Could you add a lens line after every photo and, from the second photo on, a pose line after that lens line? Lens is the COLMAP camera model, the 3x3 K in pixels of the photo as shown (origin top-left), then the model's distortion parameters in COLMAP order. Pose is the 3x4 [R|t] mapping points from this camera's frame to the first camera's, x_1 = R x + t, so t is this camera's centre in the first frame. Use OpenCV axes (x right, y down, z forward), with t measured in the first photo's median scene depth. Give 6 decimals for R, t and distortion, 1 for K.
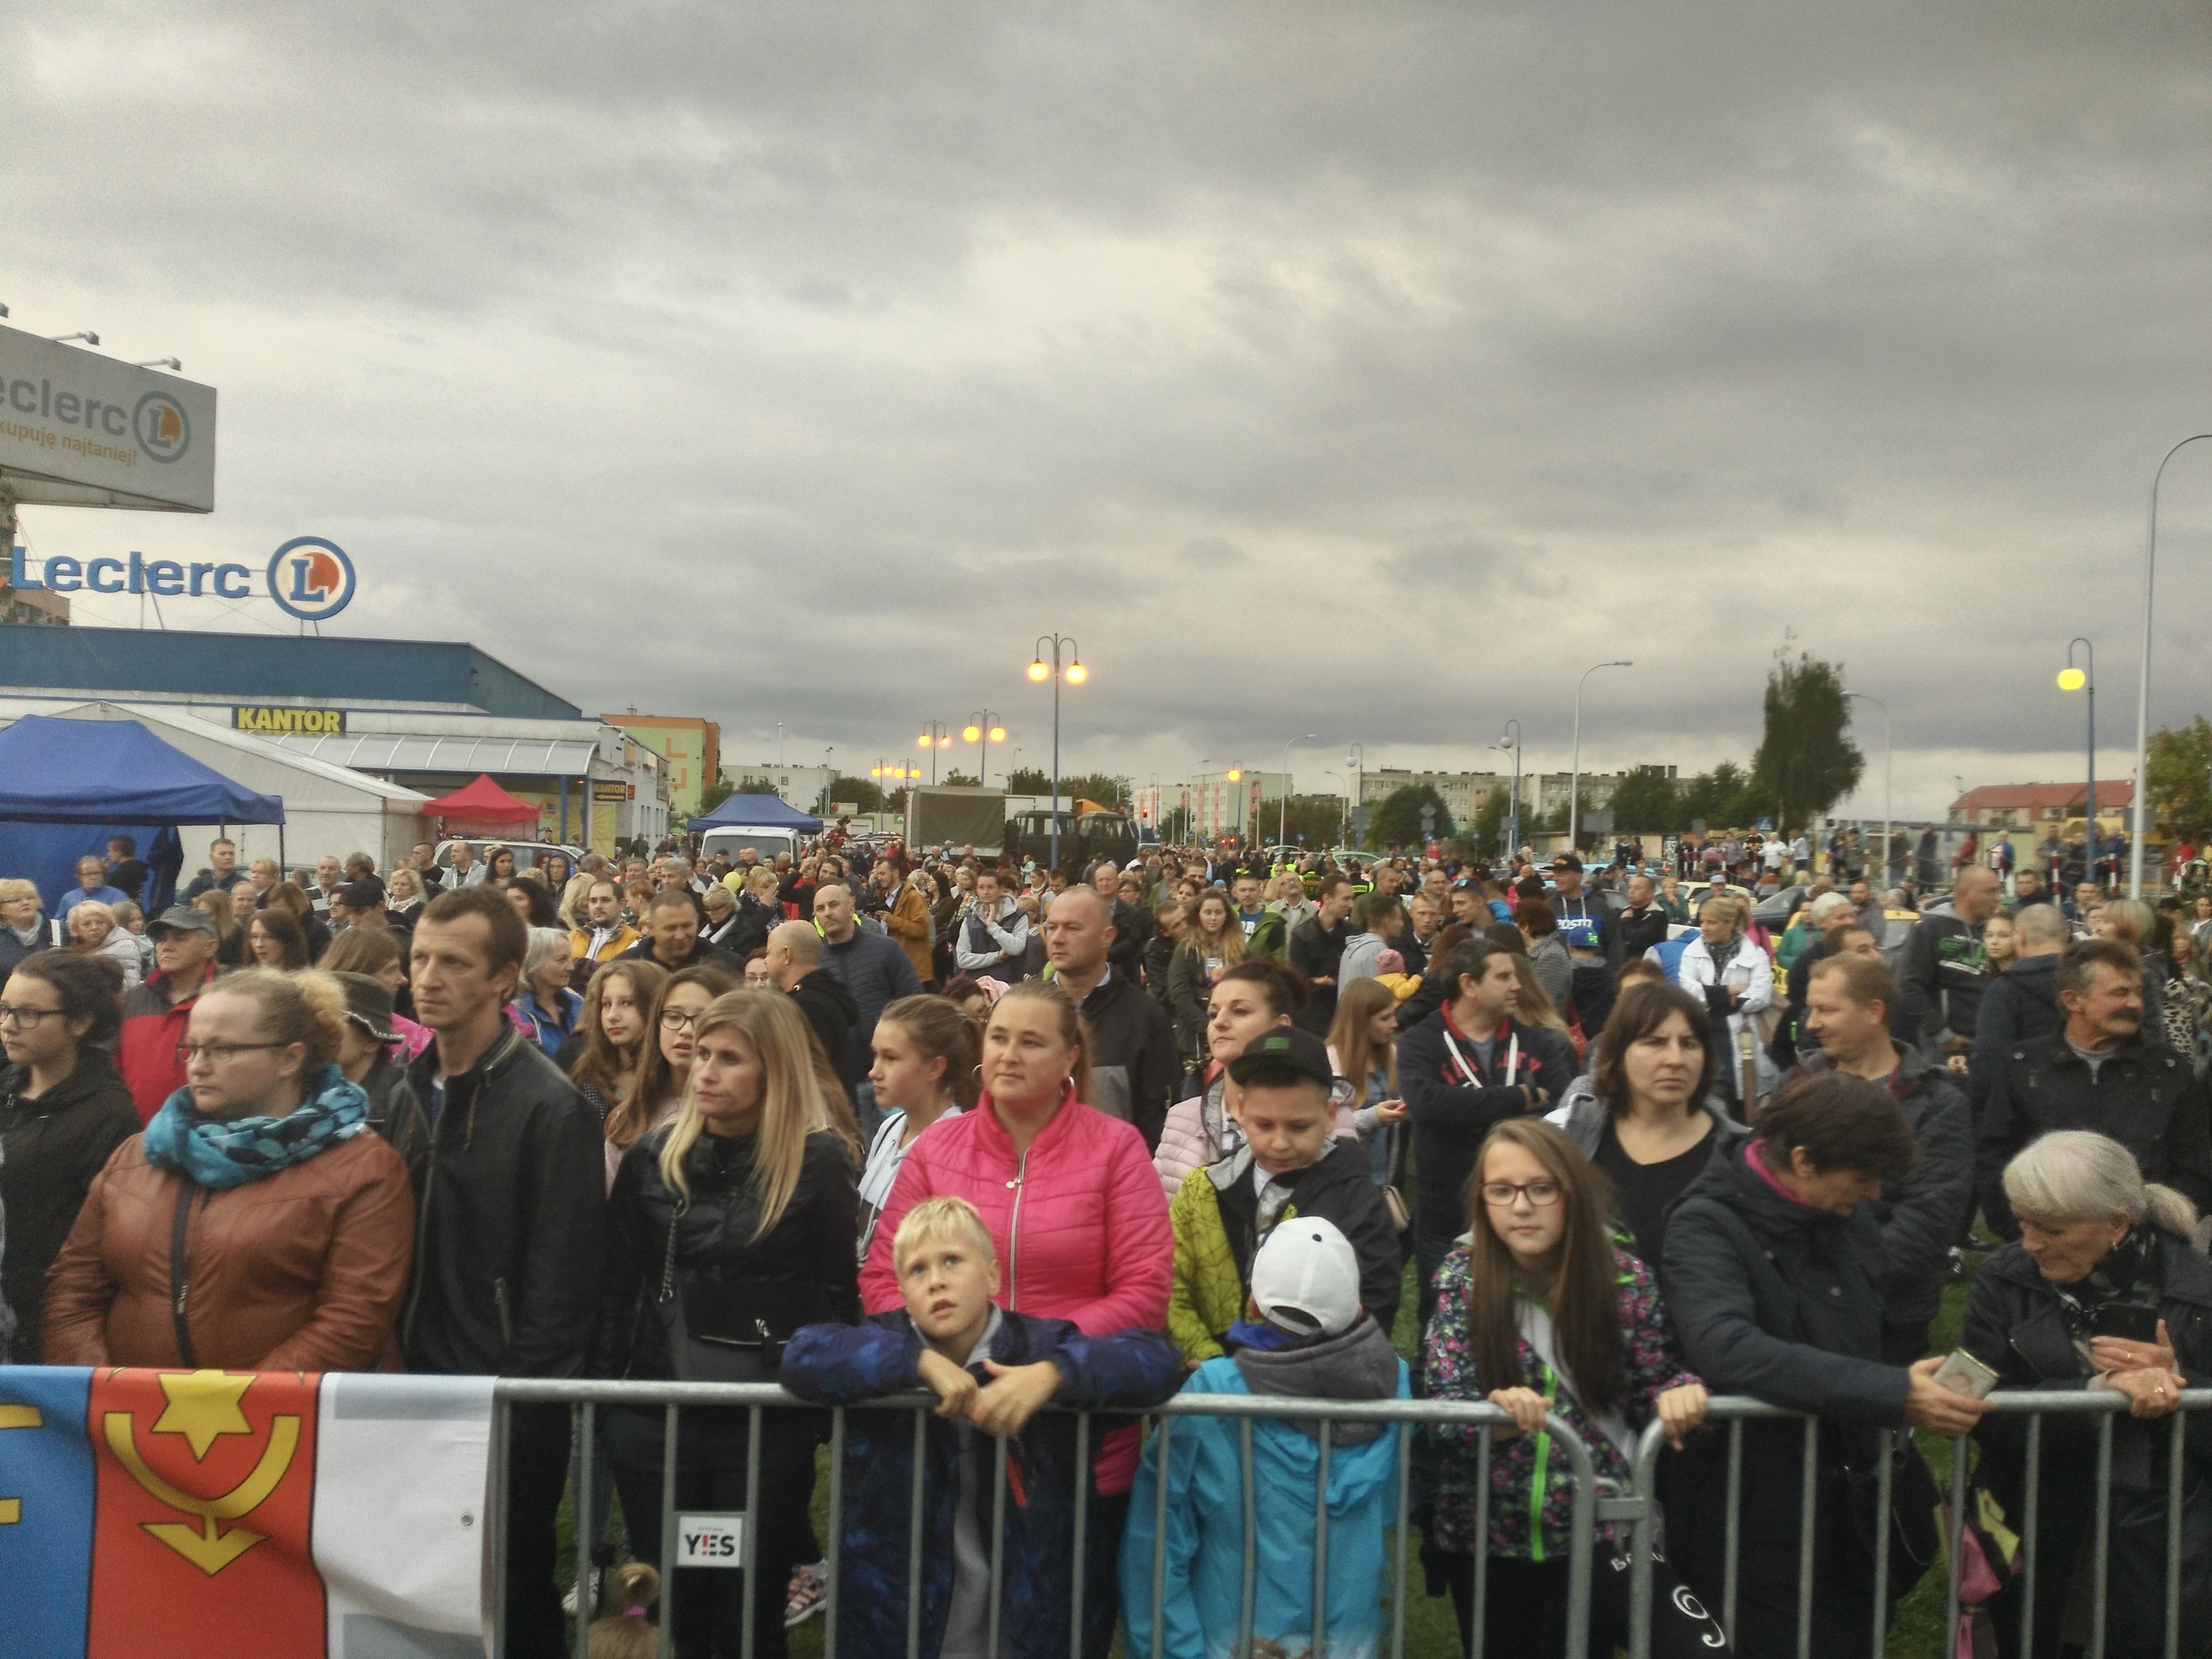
lens RADIAL K [[1853.3, 0, 1100.6], [0, 1853.3, 832.2], [0, 0, 1]] dist [0.071550, -0.129079]
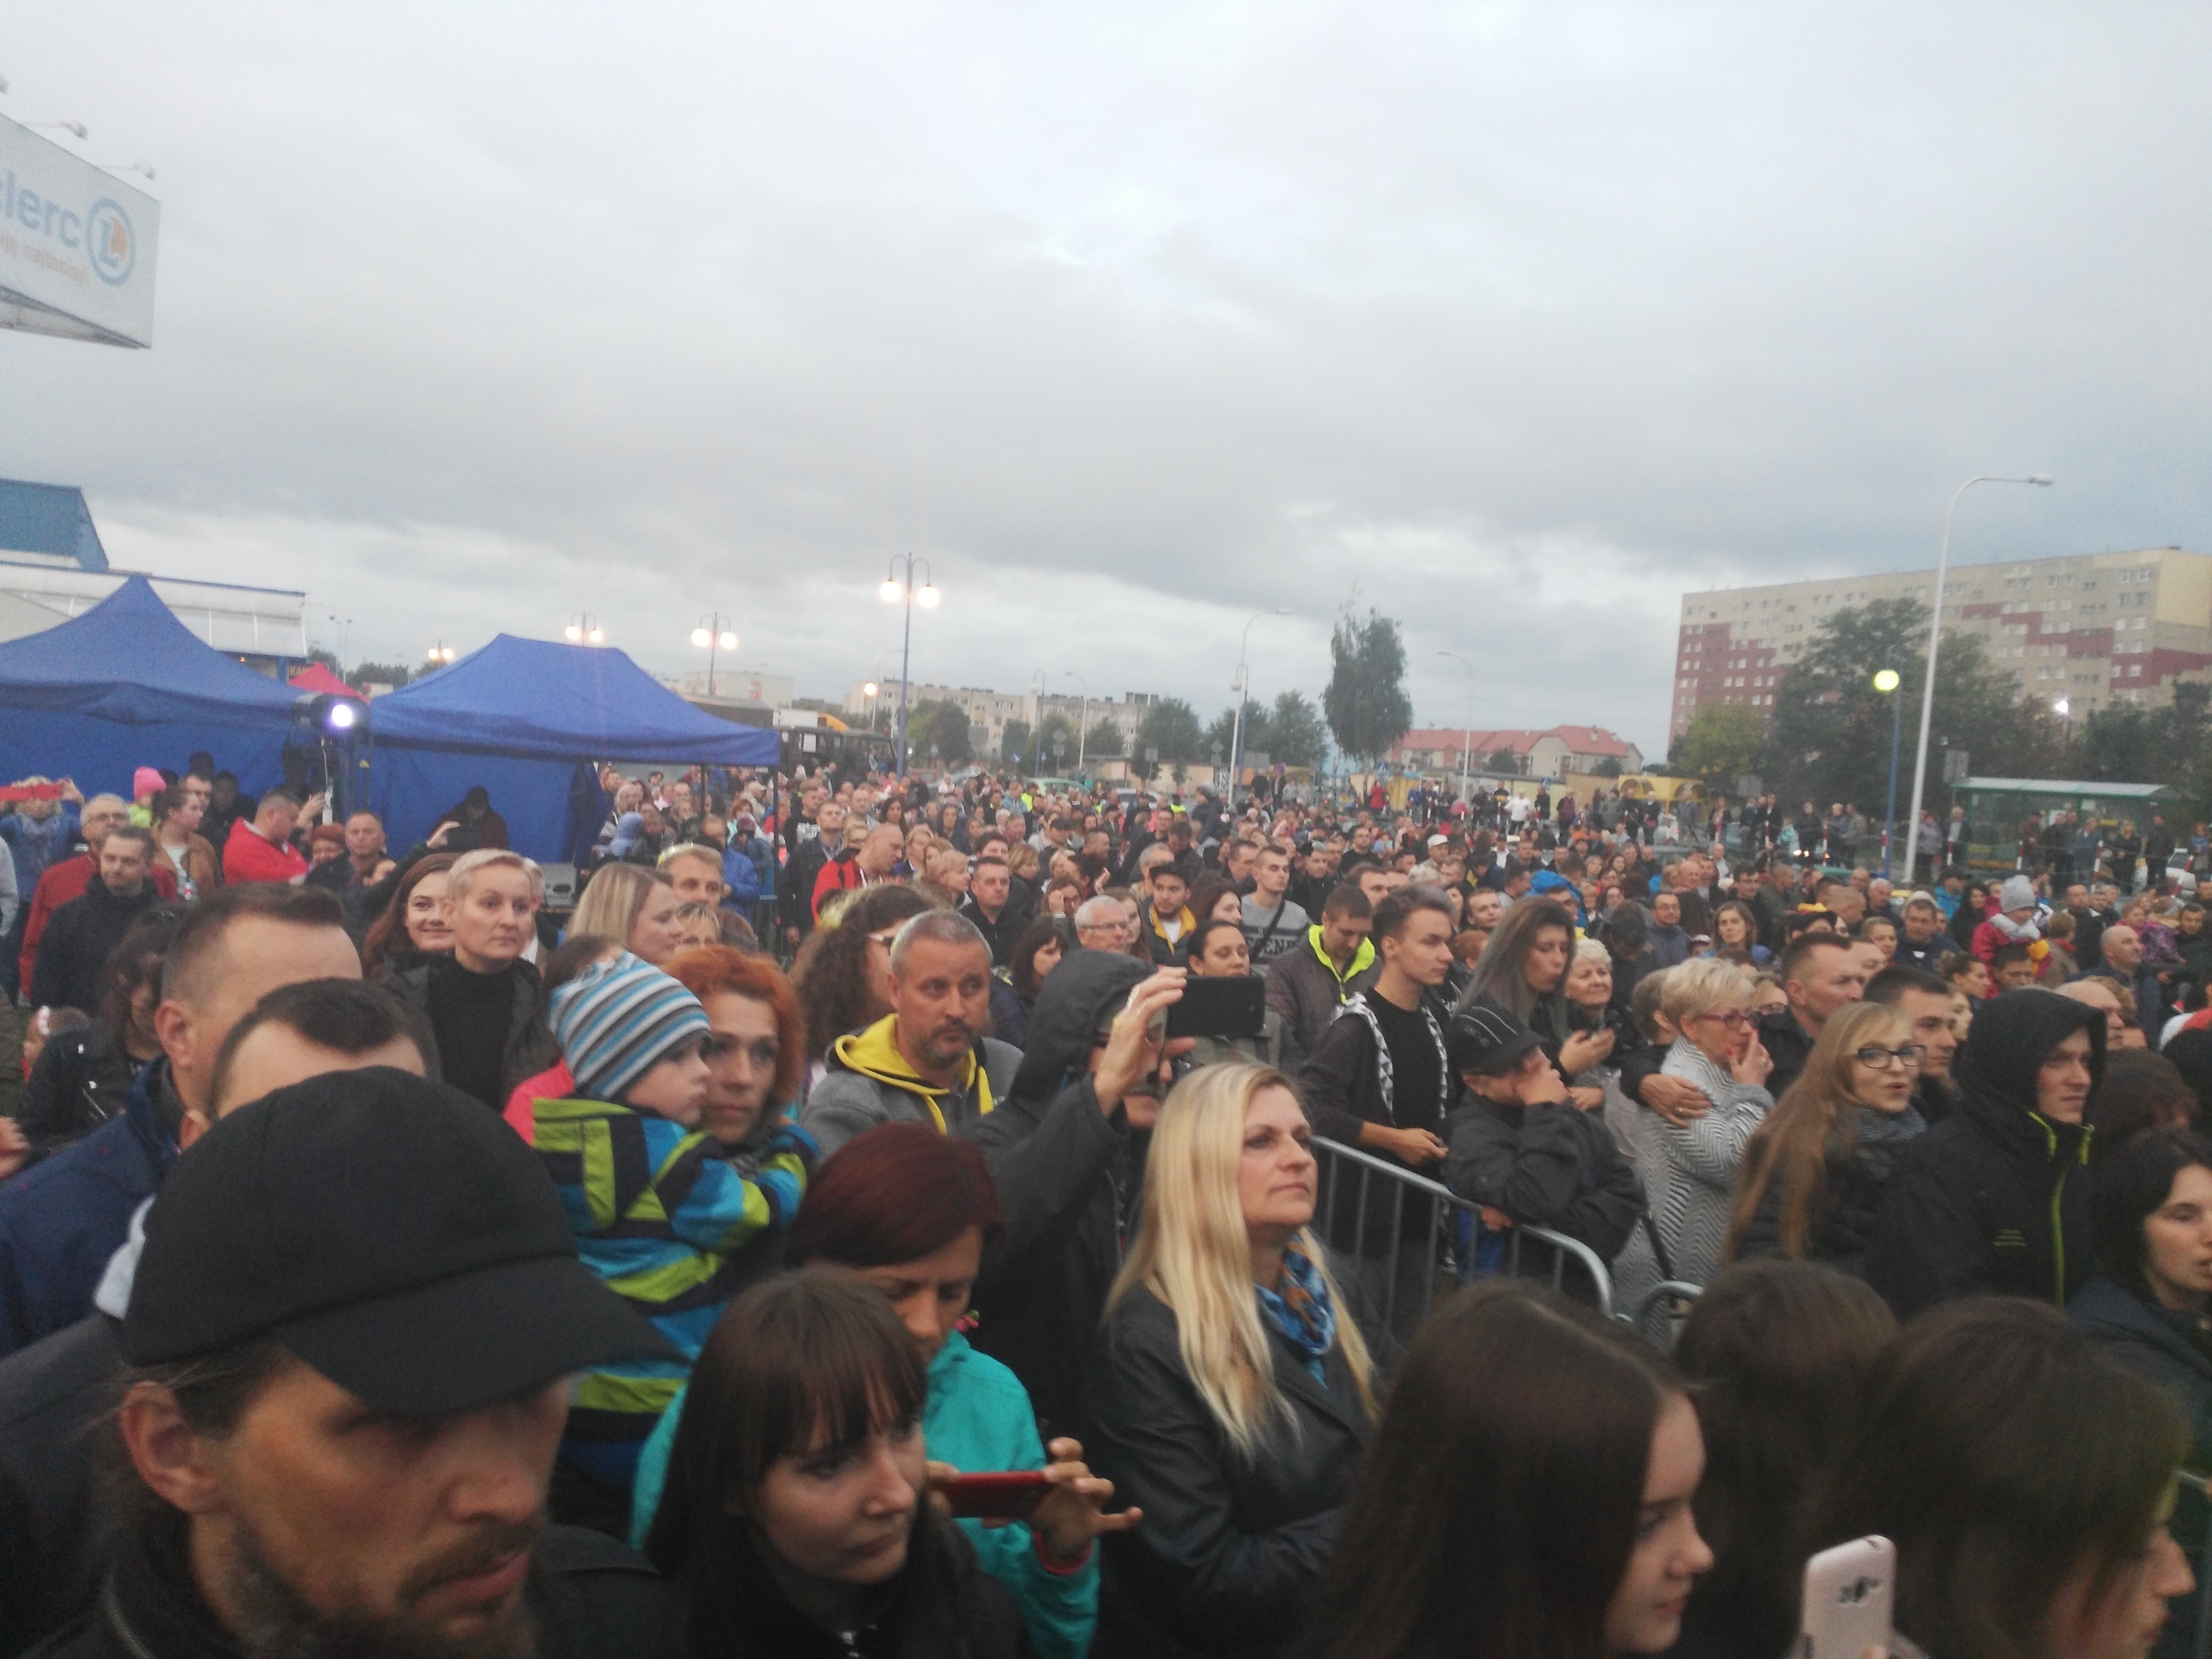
lens RADIAL K [[1853.3, 0, 1068.4], [0, 1853.3, 867.4], [0, 0, 1]] dist [0.071550, -0.129079]
pose [[0.949077, 0.033809, 0.313224, -0.346314], [-0.056914, 0.996266, 0.064916, -0.016006], [-0.309859, -0.079438, 0.947458, 0.050778]]
